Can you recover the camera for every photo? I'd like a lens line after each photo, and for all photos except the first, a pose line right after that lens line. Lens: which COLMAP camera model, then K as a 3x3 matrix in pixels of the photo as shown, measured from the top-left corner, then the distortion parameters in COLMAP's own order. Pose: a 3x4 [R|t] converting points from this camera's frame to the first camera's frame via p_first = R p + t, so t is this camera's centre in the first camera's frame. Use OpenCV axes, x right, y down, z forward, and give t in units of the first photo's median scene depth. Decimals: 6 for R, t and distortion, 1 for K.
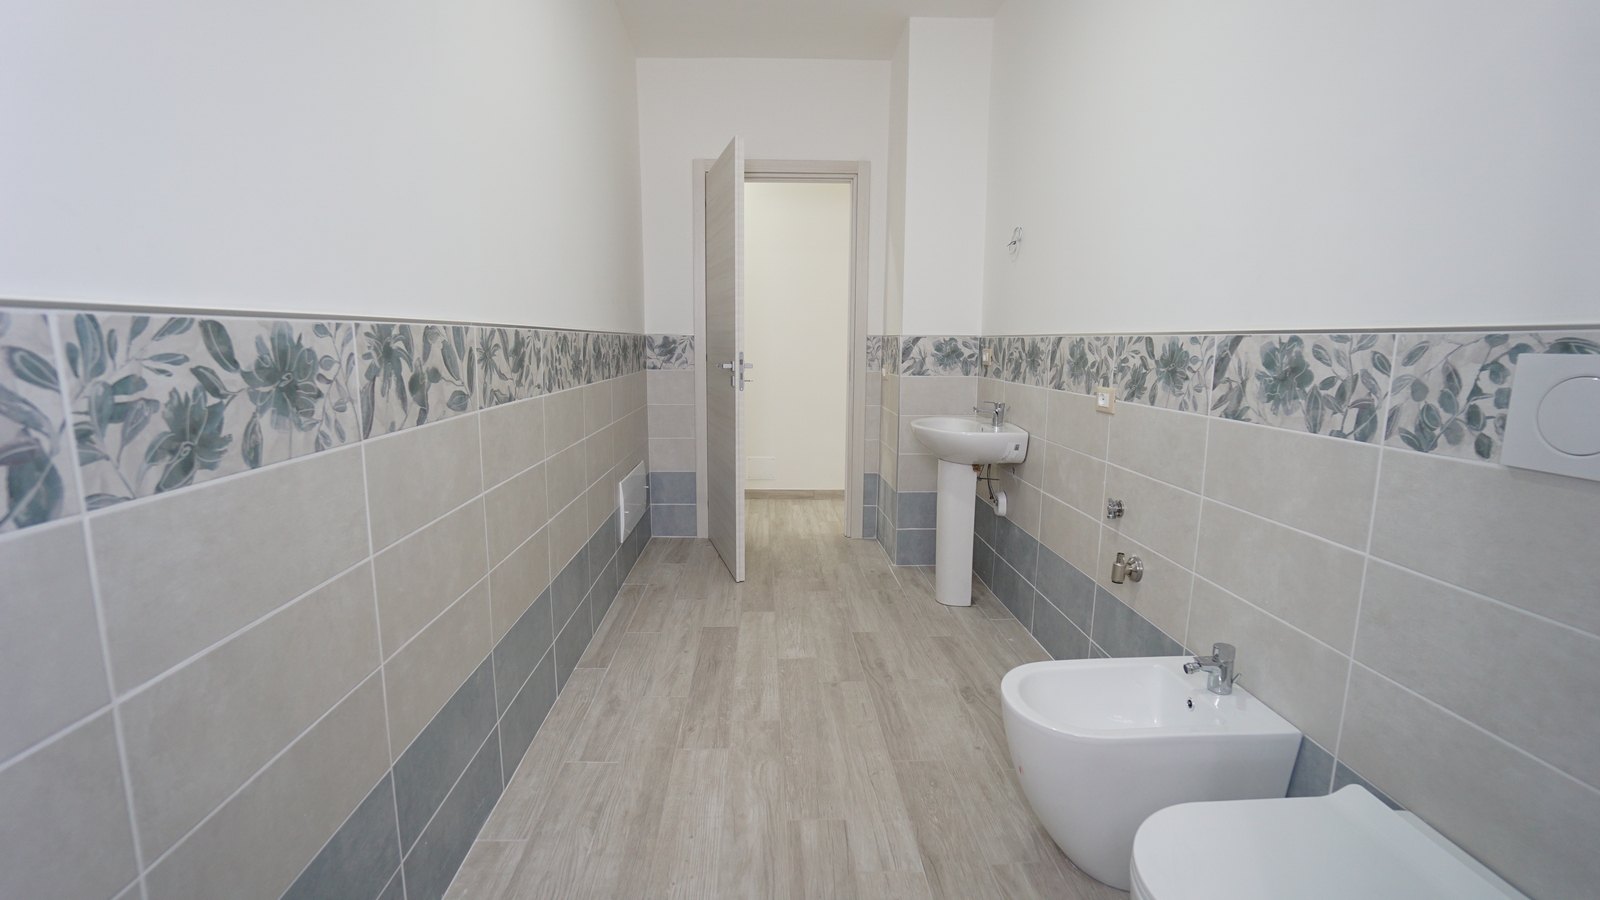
lens RADIAL K [[678.0, 0, 802.2], [0, 678.0, 446.4], [0, 0, 1]] dist [-0.049972, 0.000014]
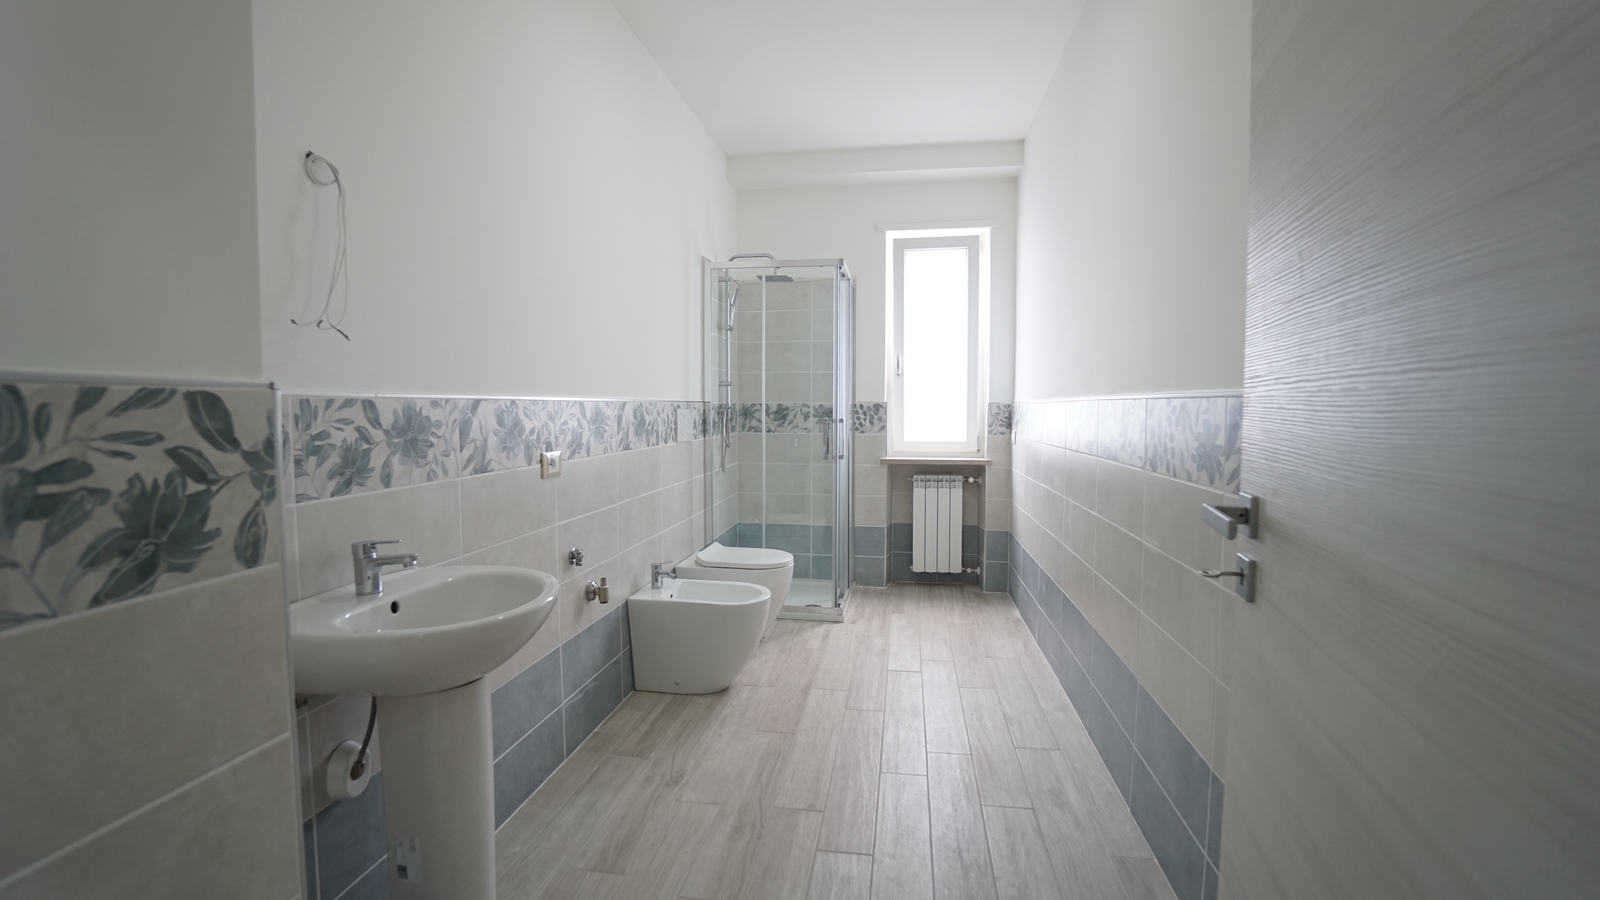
lens RADIAL K [[678.0, 0, 803.7], [0, 678.0, 455.8], [0, 0, 1]] dist [-0.049972, 0.000014]
pose [[-0.978736, -0.018244, 0.204310, -0.129489], [0.028085, 0.974738, 0.221580, -0.319142], [-0.203192, 0.222607, -0.953499, 2.042299]]
